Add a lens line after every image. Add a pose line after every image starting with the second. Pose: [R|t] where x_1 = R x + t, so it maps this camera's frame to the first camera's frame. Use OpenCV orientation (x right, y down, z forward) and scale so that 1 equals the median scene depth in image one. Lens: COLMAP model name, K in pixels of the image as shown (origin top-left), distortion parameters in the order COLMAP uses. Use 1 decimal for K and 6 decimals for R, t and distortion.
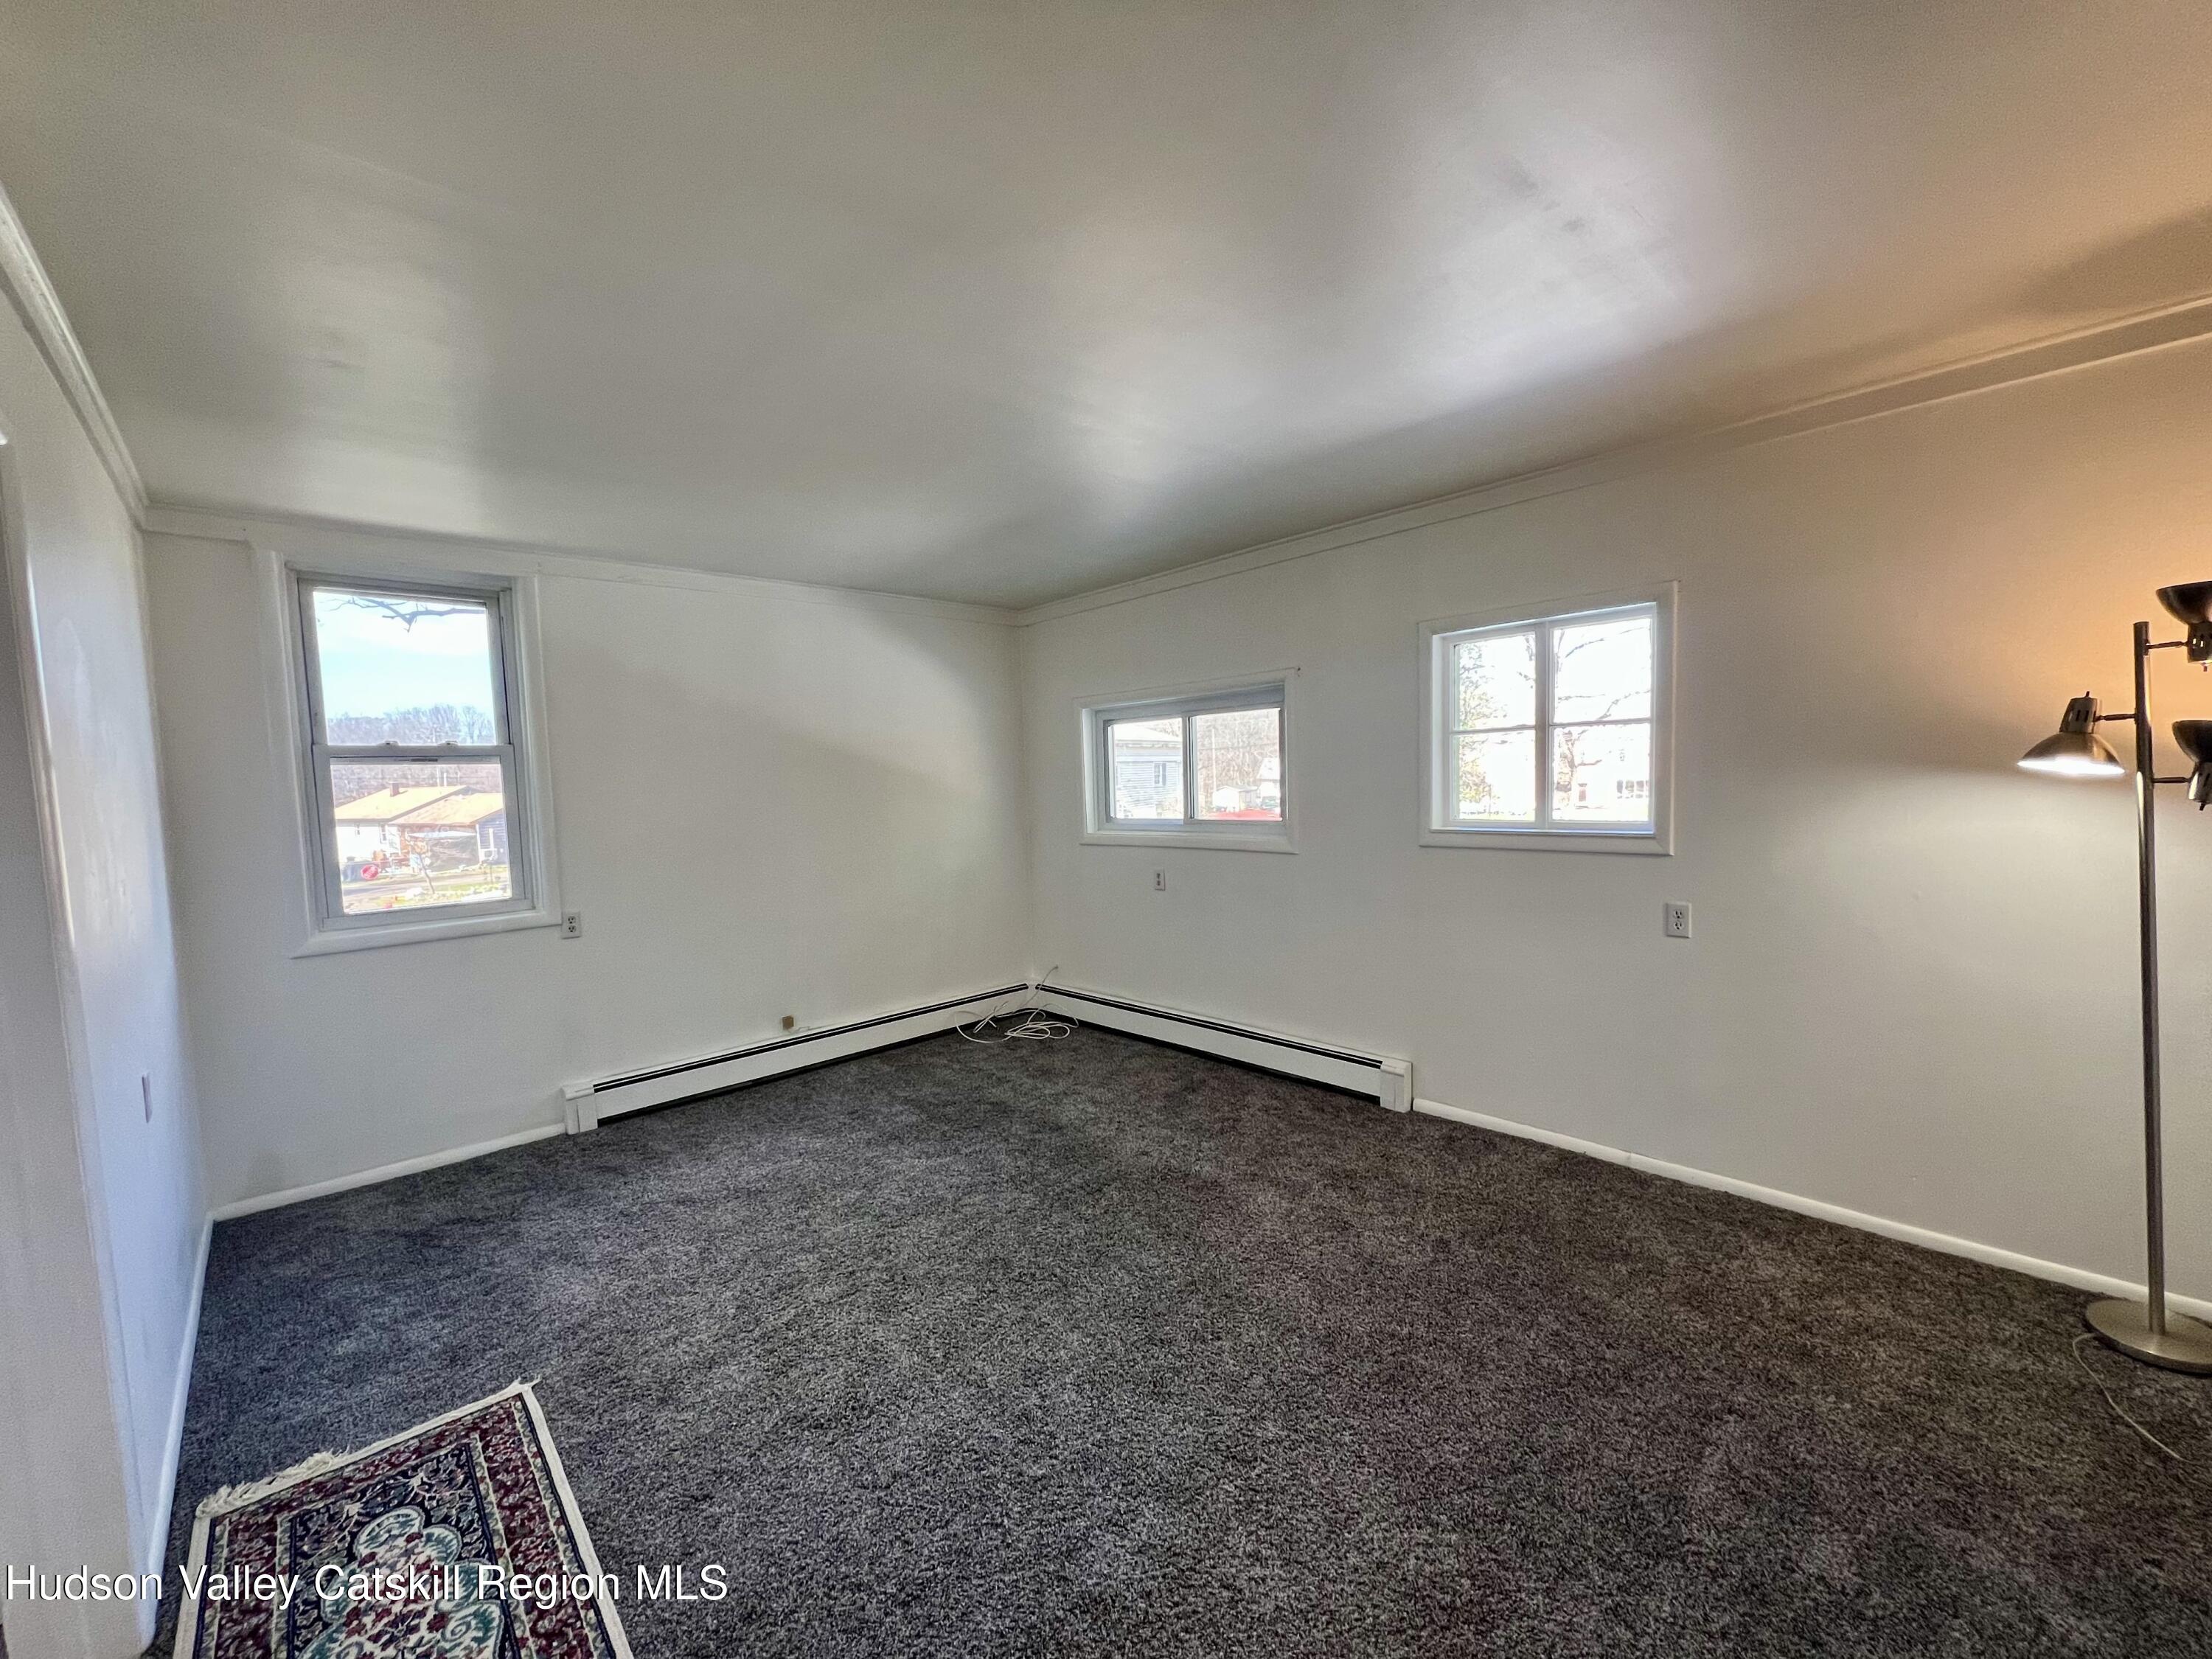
lens RADIAL K [[890.4, 0, 1100.5], [0, 890.4, 829.6], [0, 0, 1]] dist [-0.001184, -0.000223]
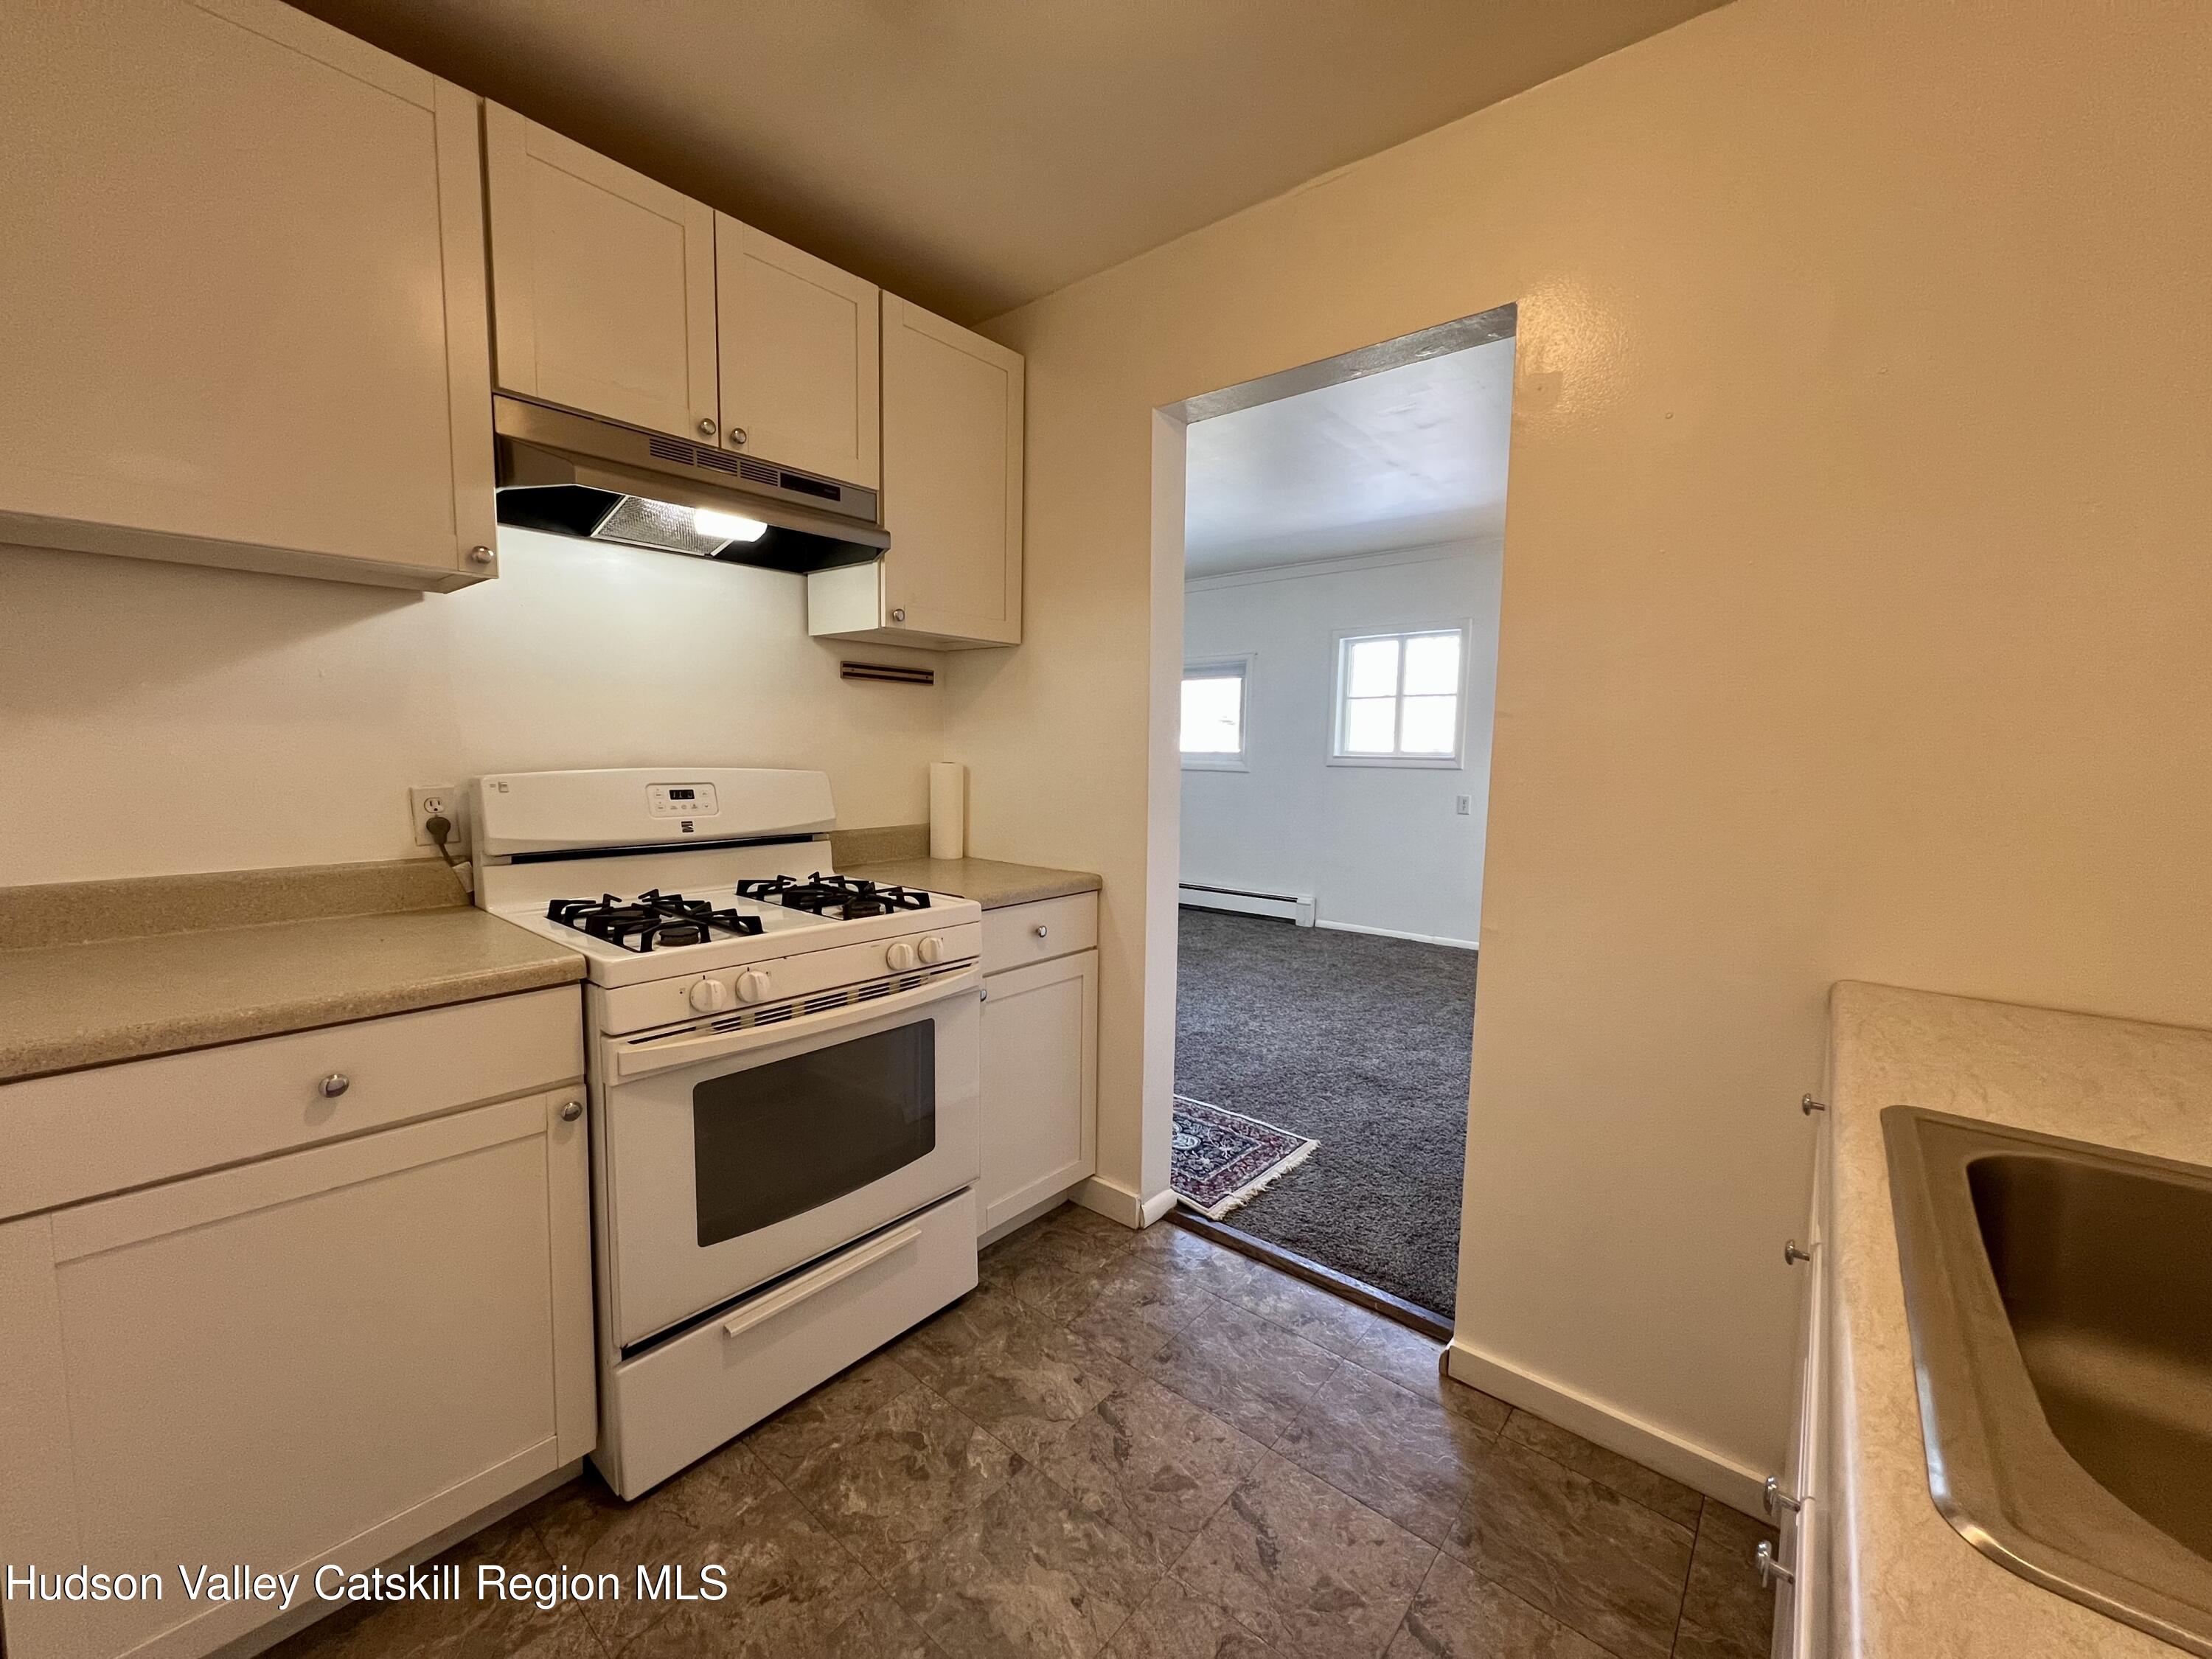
lens RADIAL K [[890.4, 0, 1110.2], [0, 890.4, 831.9], [0, 0, 1]] dist [-0.001184, -0.000223]
pose [[0.990384, 0.035784, 0.133639, -0.256993], [-0.038635, 0.999077, 0.018796, 0.126279], [-0.132843, -0.023779, 0.990852, -0.592333]]
